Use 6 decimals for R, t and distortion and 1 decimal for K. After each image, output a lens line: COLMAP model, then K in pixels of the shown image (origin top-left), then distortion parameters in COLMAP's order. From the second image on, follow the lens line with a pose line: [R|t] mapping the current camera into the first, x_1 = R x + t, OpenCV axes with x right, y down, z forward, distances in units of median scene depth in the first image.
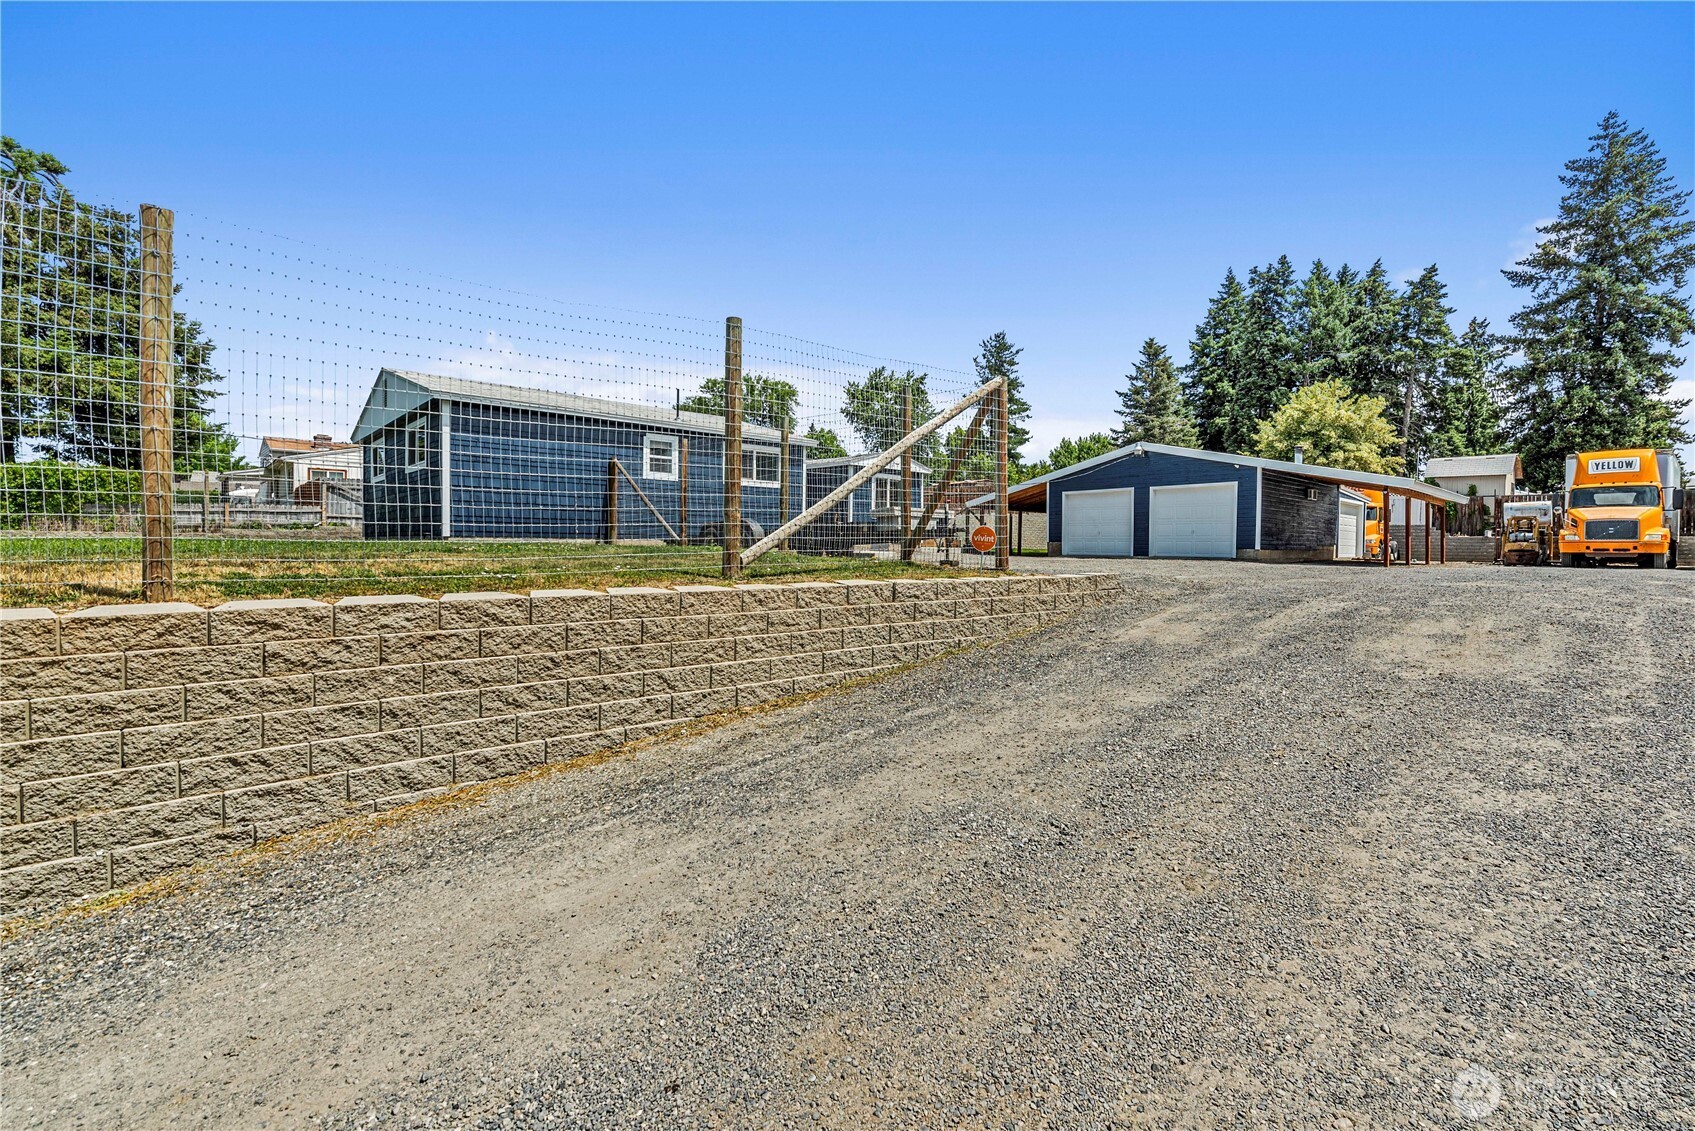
lens RADIAL K [[752.4, 0, 870.3], [0, 752.4, 576.3], [0, 0, 1]] dist [0.004112, 0.000399]
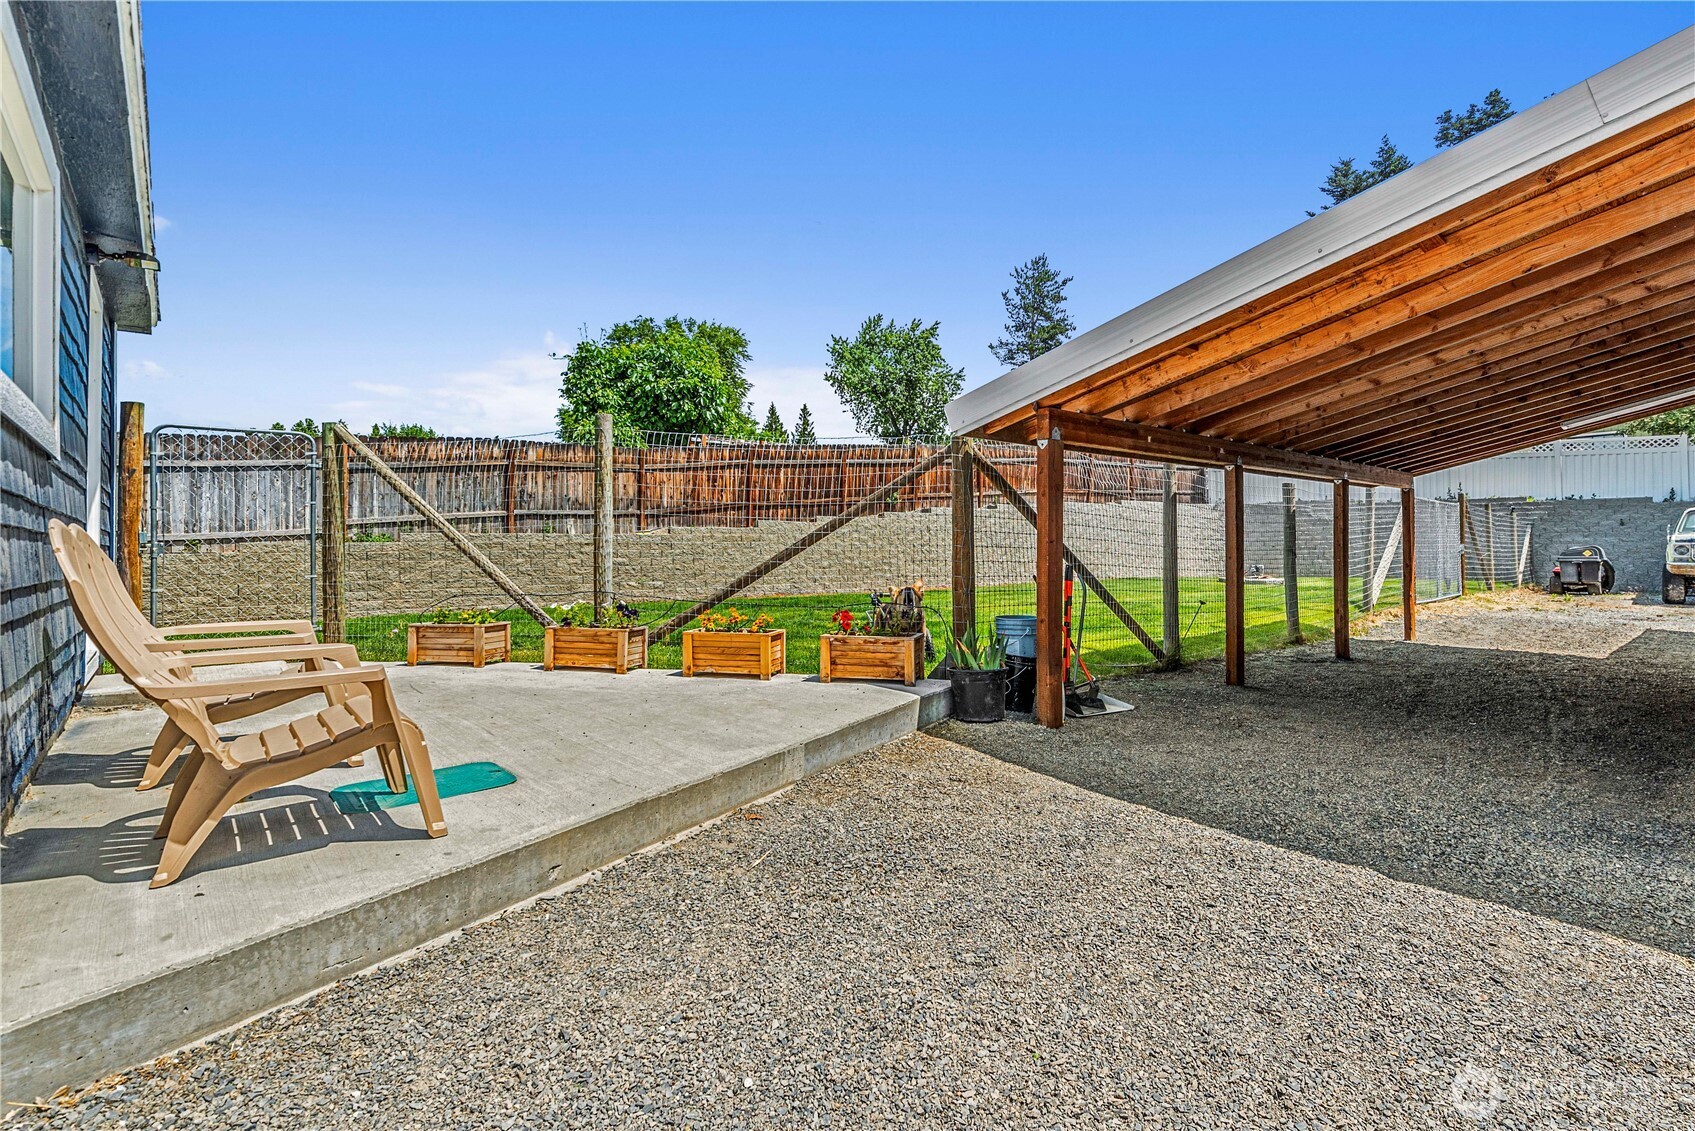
lens RADIAL K [[752.4, 0, 900.0], [0, 752.4, 550.1], [0, 0, 1]] dist [0.004112, 0.000399]
pose [[0.999788, -0.019509, -0.006545, 0.053668], [0.019240, 0.999060, -0.038838, -0.029428], [0.007297, 0.038704, 0.999224, 0.397452]]
